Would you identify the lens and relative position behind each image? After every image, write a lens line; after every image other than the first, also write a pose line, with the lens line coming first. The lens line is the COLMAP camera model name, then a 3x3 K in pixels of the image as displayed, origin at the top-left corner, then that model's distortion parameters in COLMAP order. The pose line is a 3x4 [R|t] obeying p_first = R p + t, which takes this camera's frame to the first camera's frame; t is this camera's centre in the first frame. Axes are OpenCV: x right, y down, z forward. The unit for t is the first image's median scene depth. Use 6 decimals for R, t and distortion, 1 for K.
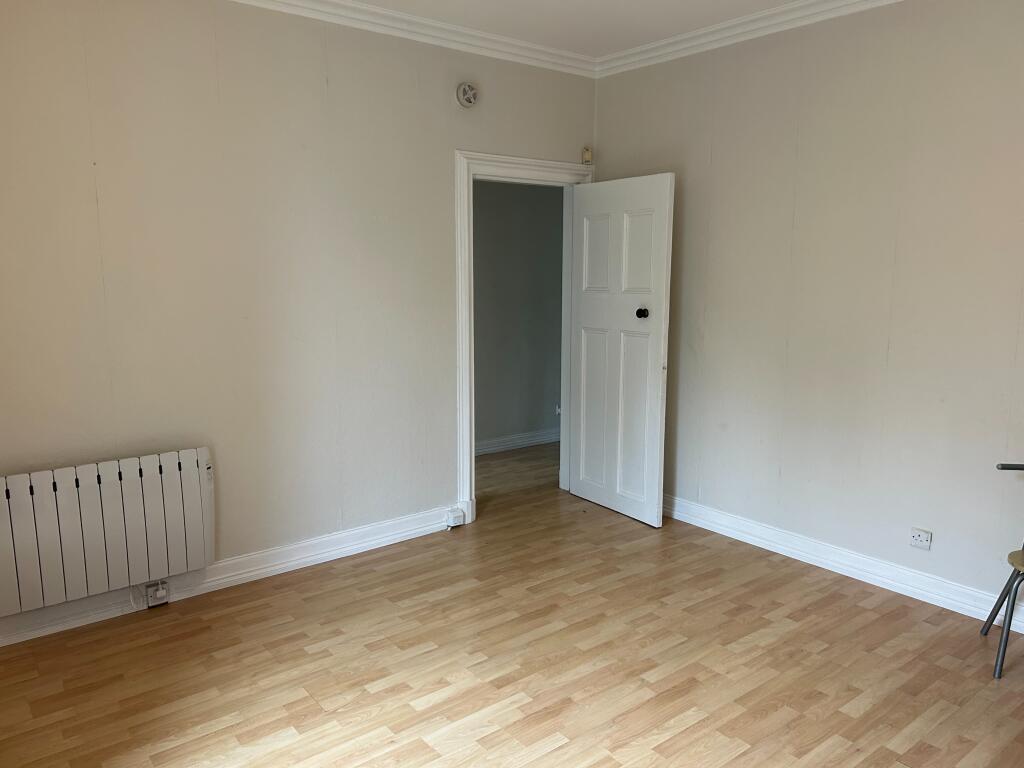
lens RADIAL K [[764.7, 0, 511.7], [0, 764.7, 385.1], [0, 0, 1]] dist [0.026164, 0.000602]
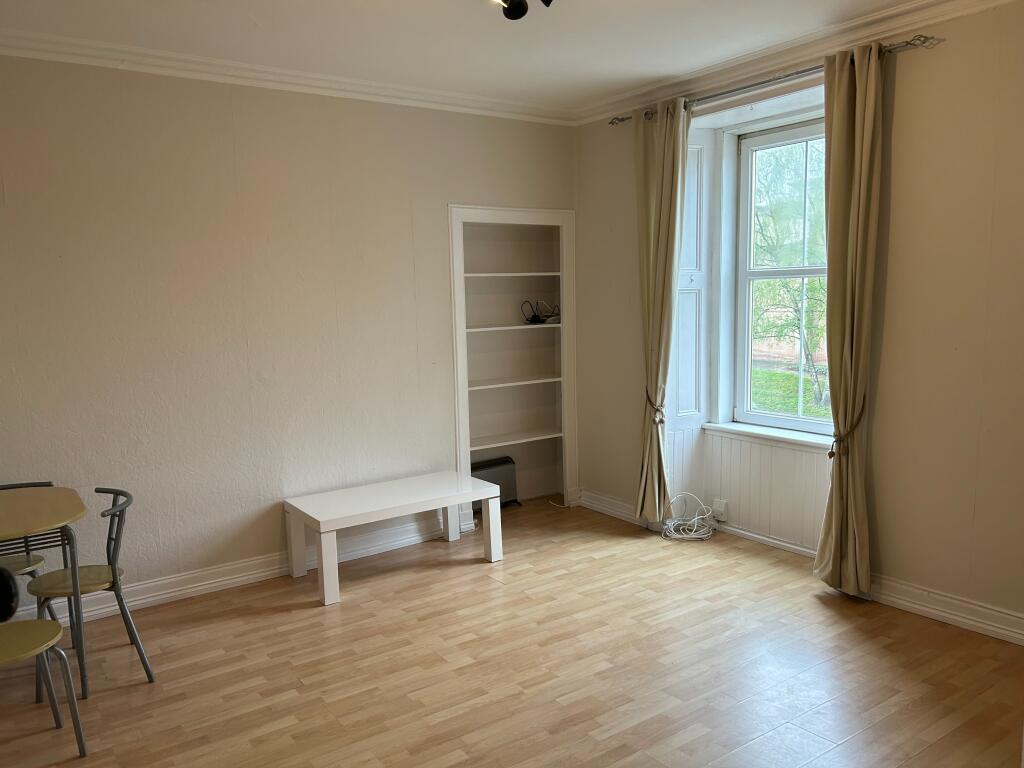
lens RADIAL K [[764.7, 0, 510.6], [0, 764.7, 386.9], [0, 0, 1]] dist [0.026164, 0.000602]
pose [[-0.998357, 0.020732, 0.053418, 0.066360], [0.035013, 0.958688, 0.282297, -0.311187], [-0.045359, 0.283704, -0.957839, 1.872093]]
